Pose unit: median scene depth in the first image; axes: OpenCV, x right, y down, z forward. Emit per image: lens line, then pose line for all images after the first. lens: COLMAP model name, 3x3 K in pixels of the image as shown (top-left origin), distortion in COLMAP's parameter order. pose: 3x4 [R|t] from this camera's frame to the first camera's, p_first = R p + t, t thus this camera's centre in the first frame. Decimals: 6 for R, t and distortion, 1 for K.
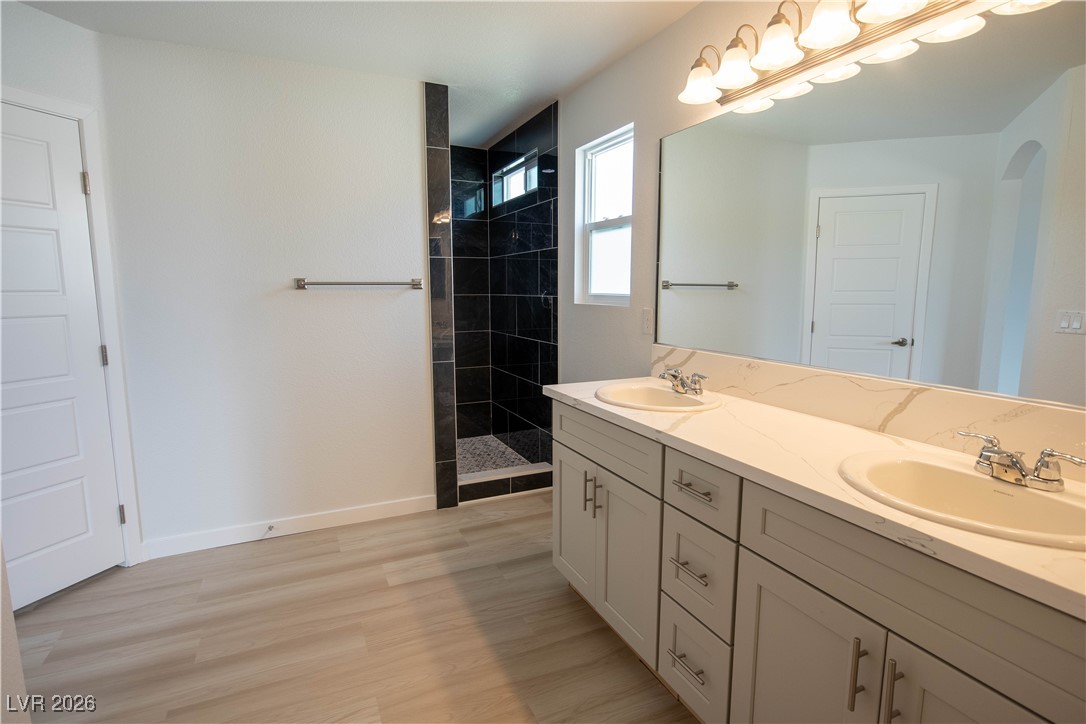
lens RADIAL K [[560.2, 0, 544.9], [0, 560.2, 354.7], [0, 0, 1]] dist [-0.000355, -0.000085]
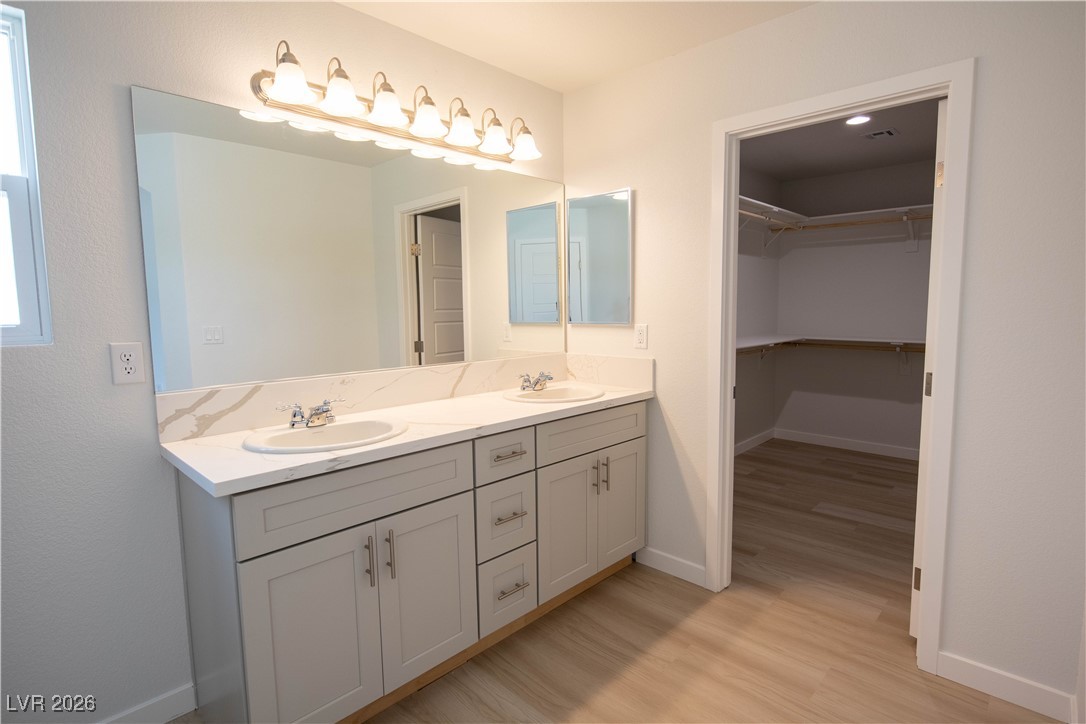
lens RADIAL K [[560.2, 0, 544.4], [0, 560.2, 365.1], [0, 0, 1]] dist [-0.000355, -0.000085]
pose [[-0.351240, -0.098939, 0.931043, -0.717038], [0.126246, 0.980315, 0.151802, -0.119017], [-0.927735, 0.170860, -0.331835, 0.973444]]
